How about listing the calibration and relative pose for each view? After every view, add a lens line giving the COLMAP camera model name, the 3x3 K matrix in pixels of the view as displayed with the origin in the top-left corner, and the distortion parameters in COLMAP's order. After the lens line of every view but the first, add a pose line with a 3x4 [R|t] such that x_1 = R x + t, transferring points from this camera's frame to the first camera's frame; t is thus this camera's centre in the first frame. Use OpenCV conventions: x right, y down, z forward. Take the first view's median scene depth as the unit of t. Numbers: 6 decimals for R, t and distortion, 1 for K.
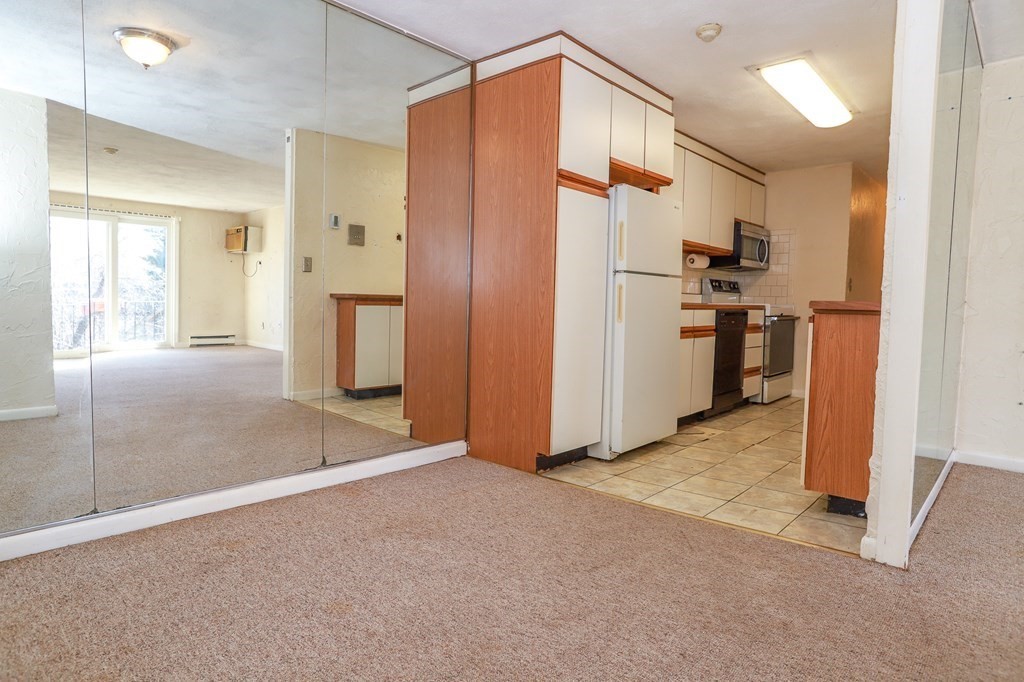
lens RADIAL K [[584.9, 0, 505.7], [0, 584.9, 340.6], [0, 0, 1]] dist [-0.068566, 0.048025]
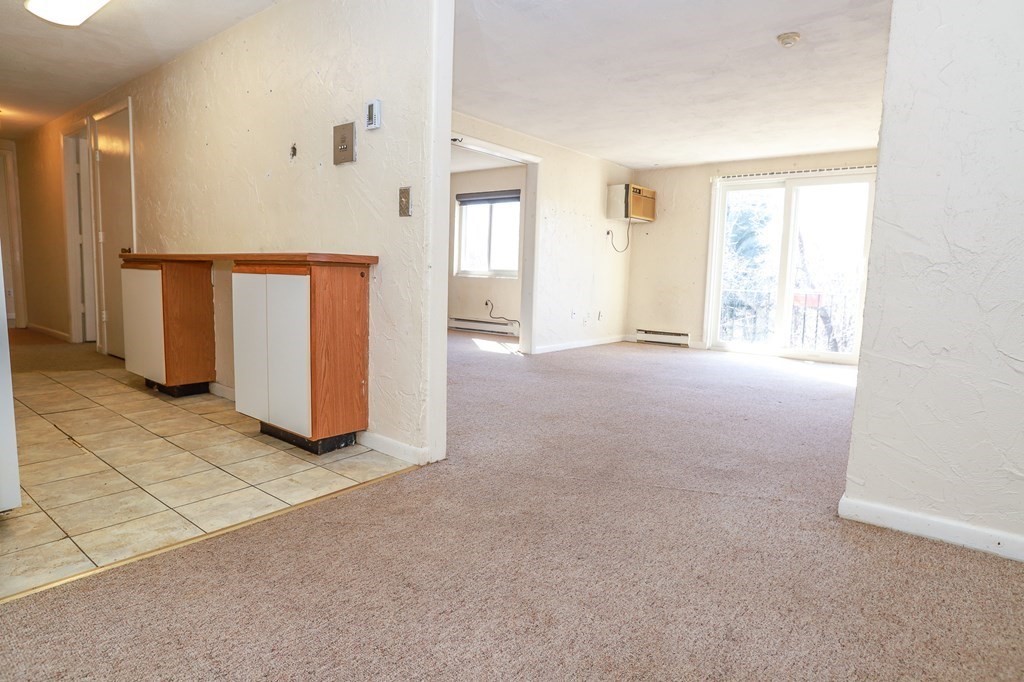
lens RADIAL K [[584.9, 0, 505.7], [0, 584.9, 340.6], [0, 0, 1]] dist [-0.068566, 0.048025]
pose [[-0.052771, -0.133899, 0.989589, -0.273938], [0.032078, 0.990231, 0.135696, -0.024465], [-0.998091, 0.038905, -0.047960, 0.397972]]
